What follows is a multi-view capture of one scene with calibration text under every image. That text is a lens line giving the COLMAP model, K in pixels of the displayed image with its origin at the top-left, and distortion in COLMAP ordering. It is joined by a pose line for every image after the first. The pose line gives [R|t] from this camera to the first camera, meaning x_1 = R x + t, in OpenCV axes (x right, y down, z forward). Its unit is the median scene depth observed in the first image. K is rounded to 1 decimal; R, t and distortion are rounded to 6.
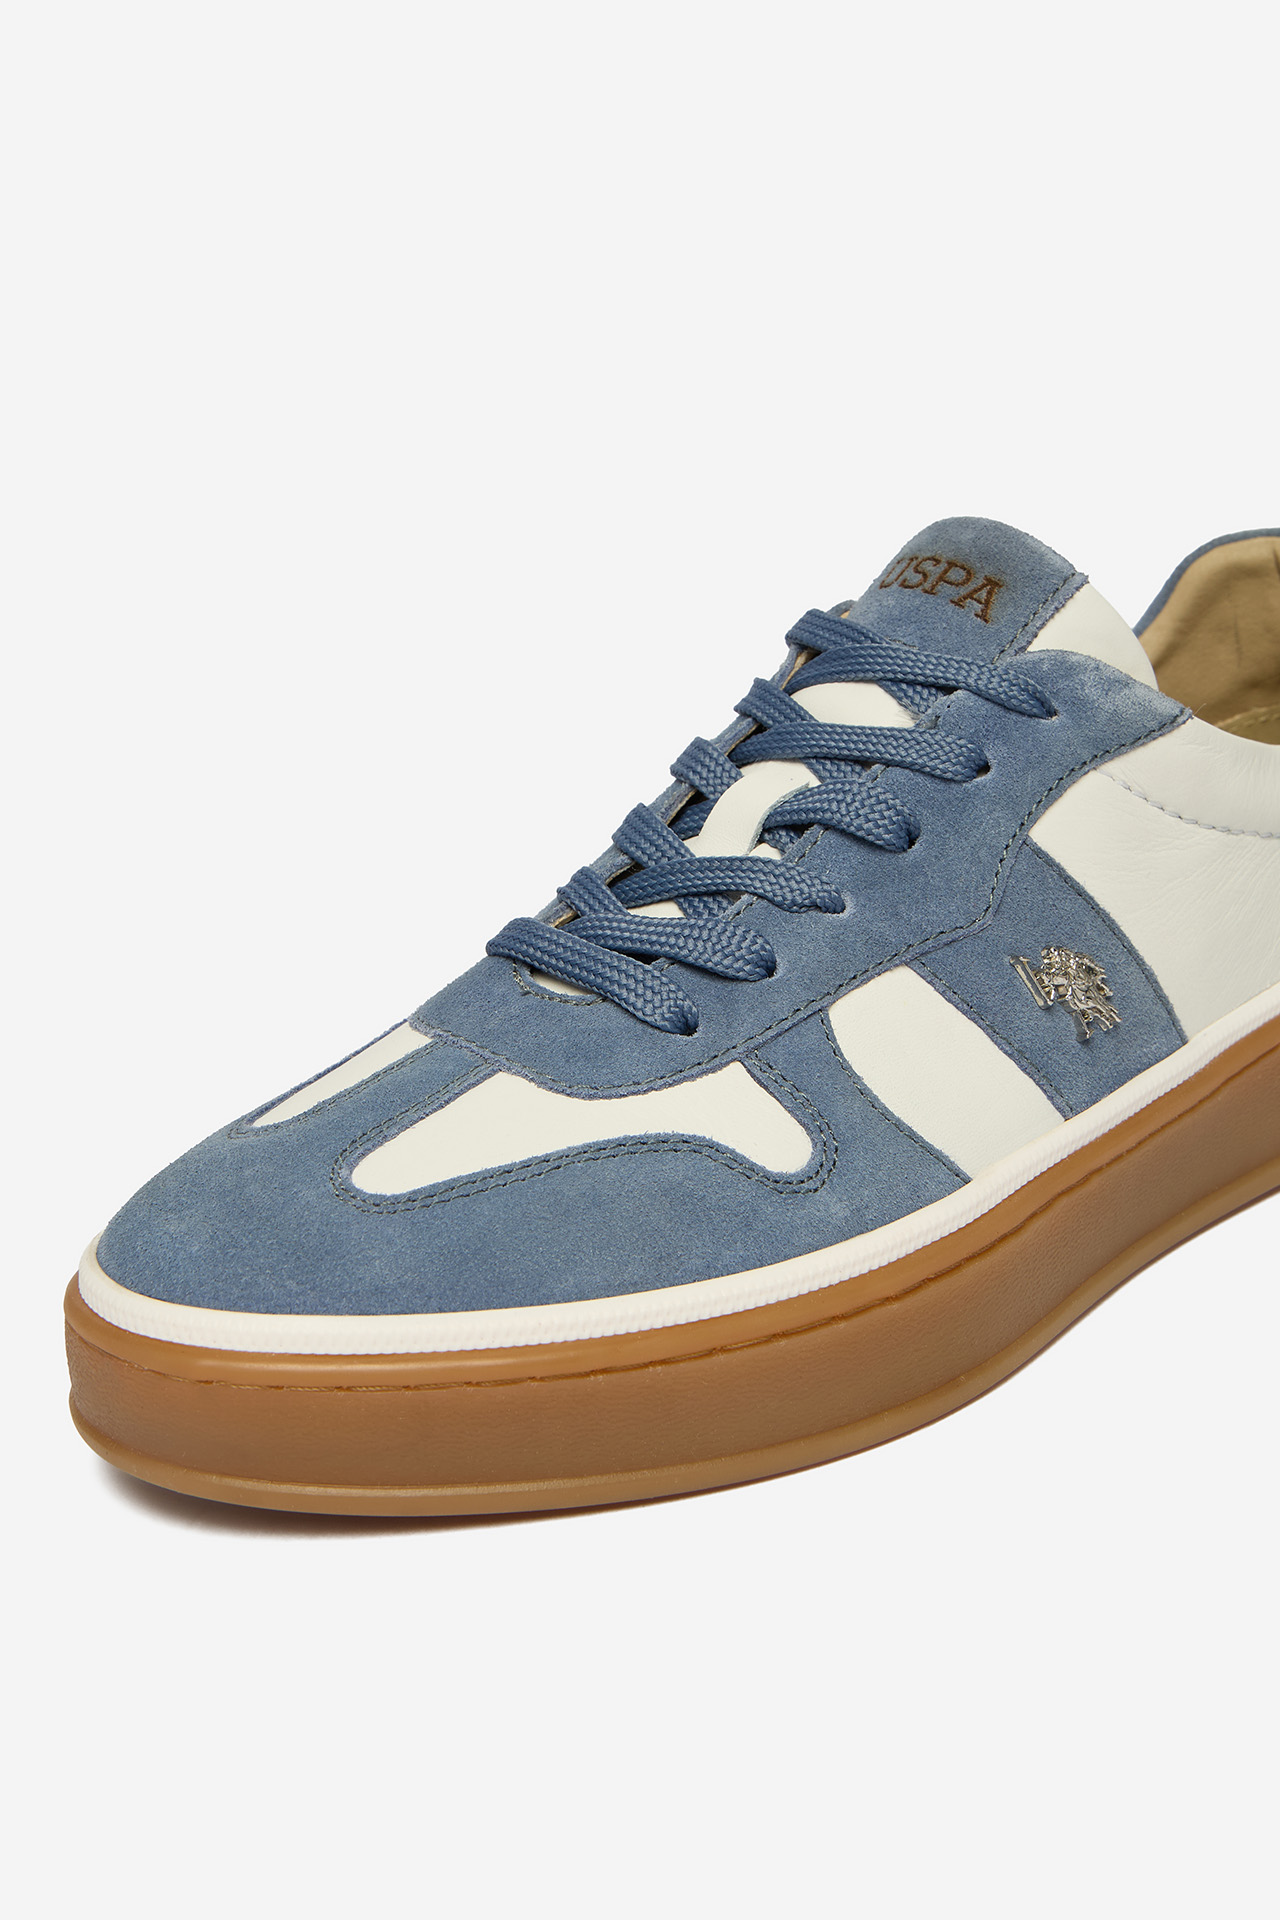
lens RADIAL K [[2528.2, 0, 640.0], [0, 2528.2, 960.0], [0, 0, 1]] dist [-0.101453, 0.003611]
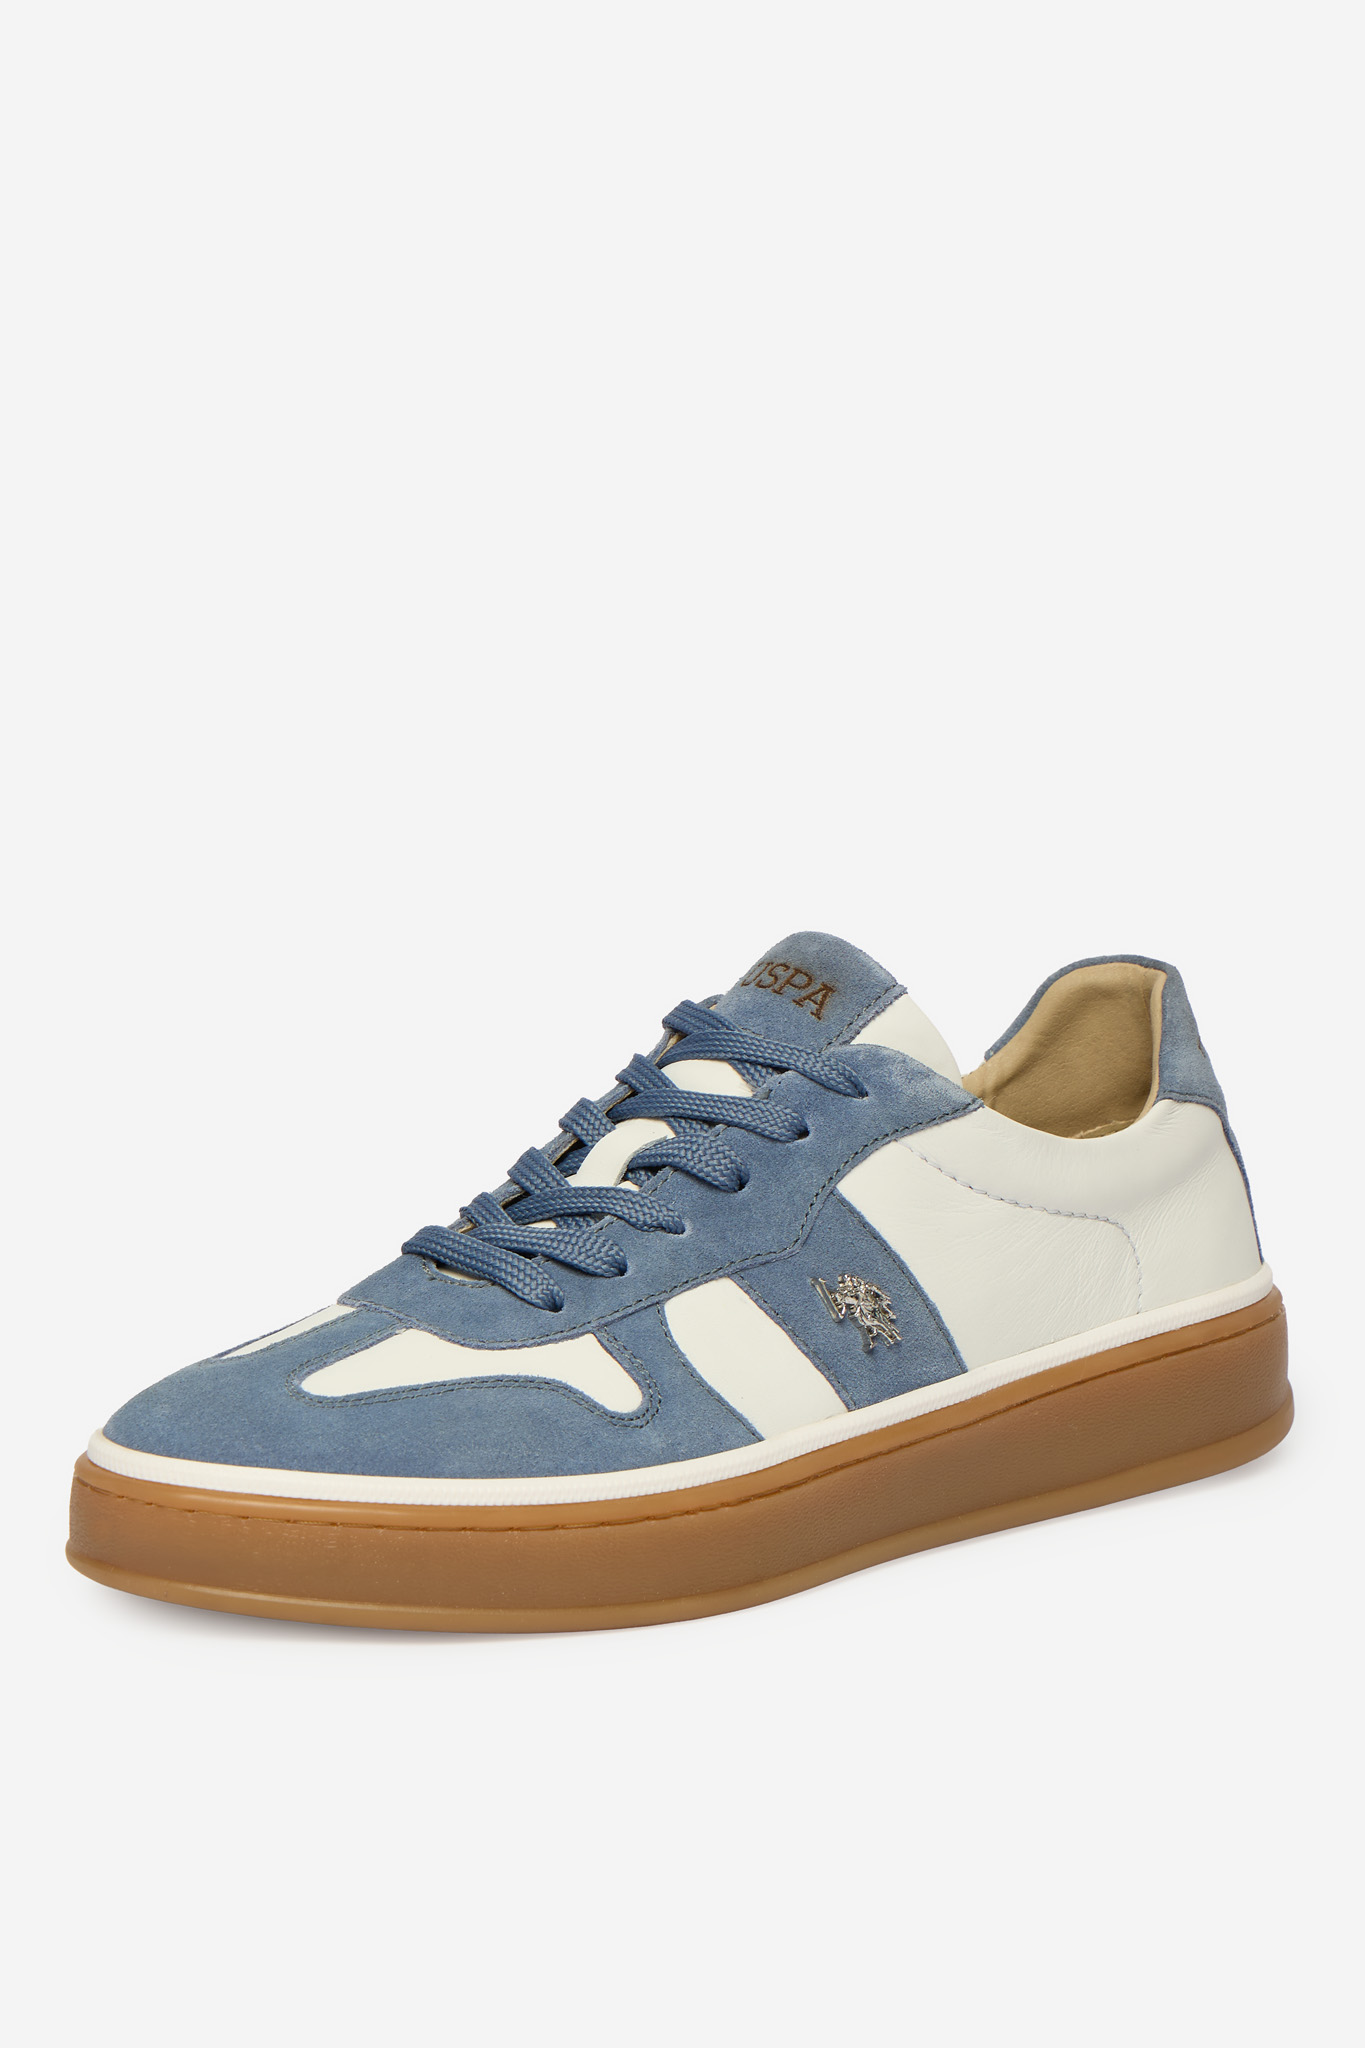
lens RADIAL K [[6039.7, 0, 682.5], [0, 6039.7, 1024.0], [0, 0, 1]] dist [-0.024318, 0.154649]
pose [[0.997545, 0.068424, 0.014882, 0.026705], [-0.065814, 0.988729, -0.134475, 0.285197], [-0.023915, 0.133166, 0.990805, -2.034921]]
